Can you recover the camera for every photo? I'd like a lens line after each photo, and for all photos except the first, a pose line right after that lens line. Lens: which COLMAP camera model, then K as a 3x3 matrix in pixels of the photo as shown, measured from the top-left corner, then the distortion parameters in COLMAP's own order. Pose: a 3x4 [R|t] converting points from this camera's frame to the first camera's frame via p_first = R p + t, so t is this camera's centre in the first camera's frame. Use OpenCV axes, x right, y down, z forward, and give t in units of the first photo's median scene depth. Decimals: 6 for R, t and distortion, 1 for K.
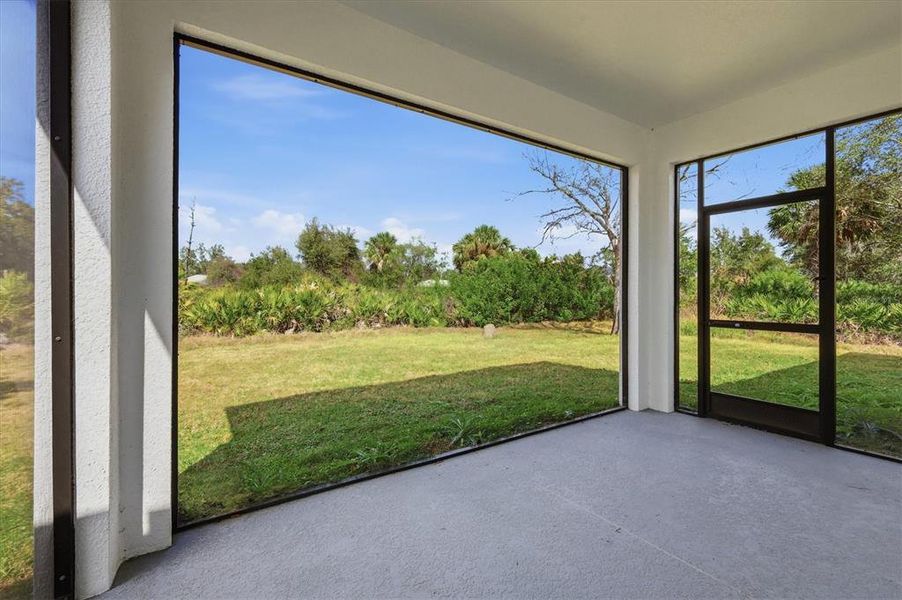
lens RADIAL K [[397.1, 0, 451.0], [0, 397.1, 300.0], [0, 0, 1]] dist [0.001374, 0.000233]
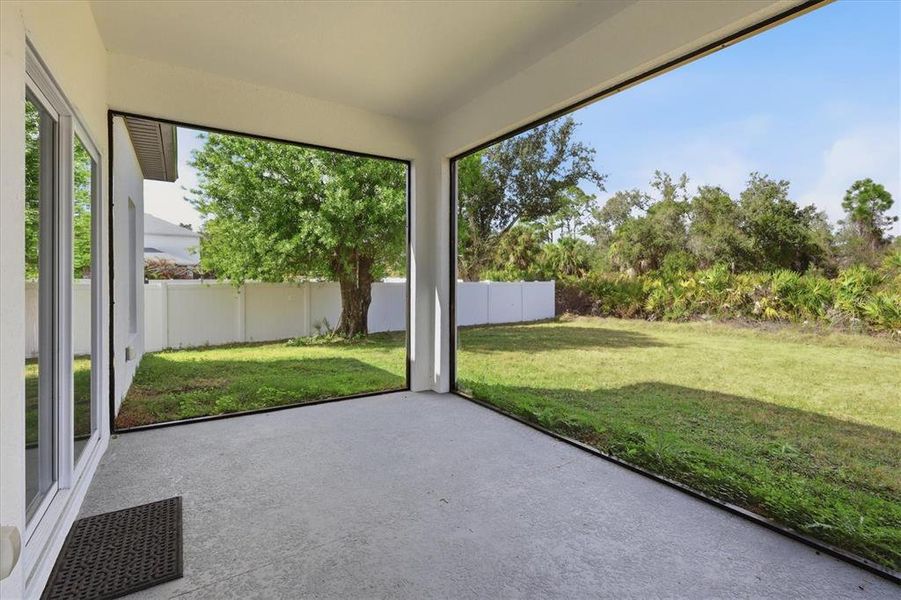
lens RADIAL K [[422.7, 0, 450.6], [0, 422.7, 281.0], [0, 0, 1]] dist [0.000049, -0.000066]
pose [[-0.023269, 0.000887, -0.999729, 1.179037], [-0.018515, 0.999828, 0.001318, -0.013431], [0.999558, 0.018541, -0.023248, 0.778457]]
